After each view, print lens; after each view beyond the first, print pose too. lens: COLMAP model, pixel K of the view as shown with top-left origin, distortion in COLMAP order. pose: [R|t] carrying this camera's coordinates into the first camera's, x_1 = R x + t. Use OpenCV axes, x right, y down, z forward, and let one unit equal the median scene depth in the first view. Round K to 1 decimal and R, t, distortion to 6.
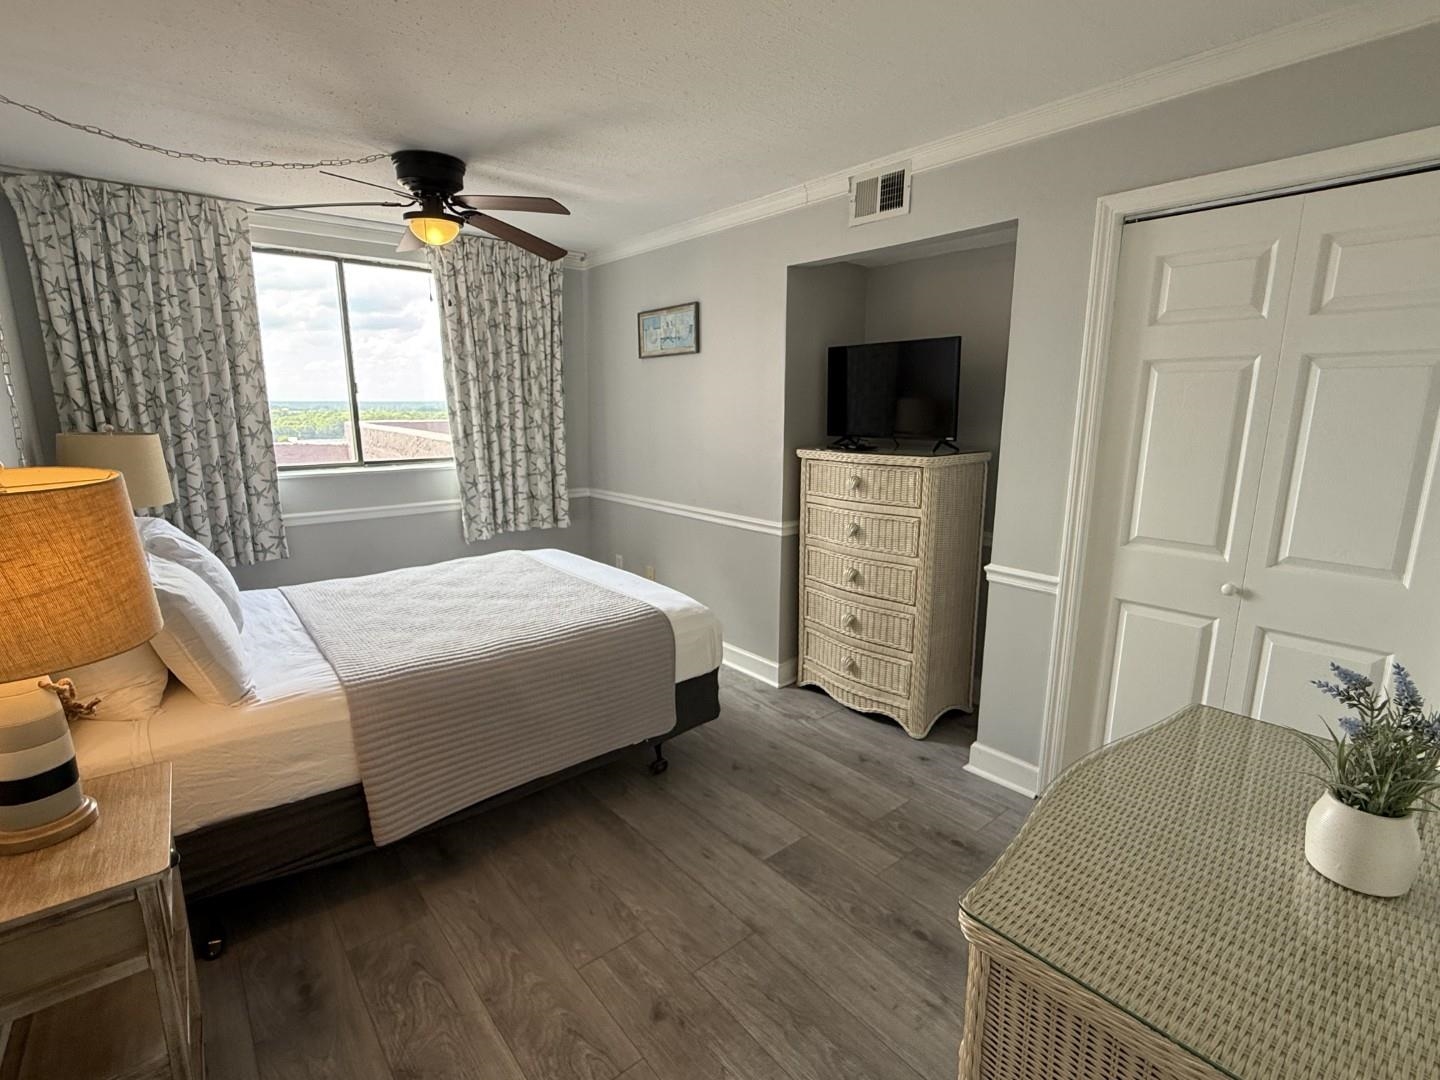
lens RADIAL K [[726.6, 0, 716.2], [0, 726.6, 530.7], [0, 0, 1]] dist [0.041256, -0.011542]
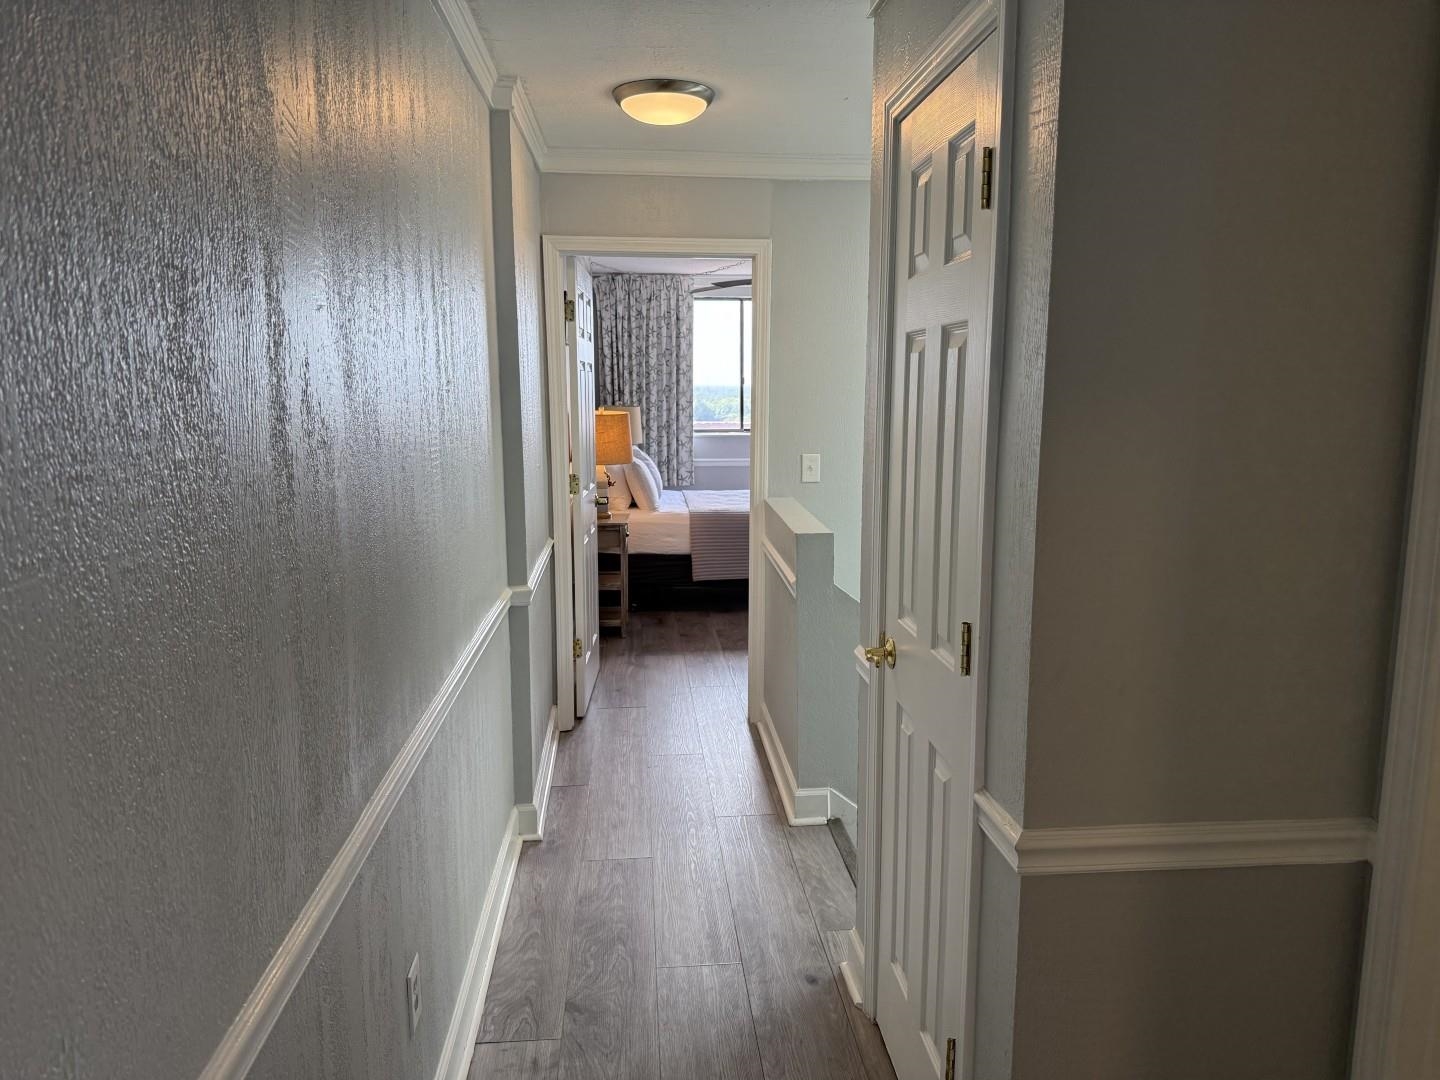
lens RADIAL K [[1006.5, 0, 712.1], [0, 1006.5, 545.0], [0, 0, 1]] dist [0.077163, -0.100931]
pose [[0.838953, 0.089479, -0.536797, 0.810316], [-0.101662, 0.994795, 0.006937, 0.182812], [0.534624, 0.048752, 0.843683, -1.047842]]
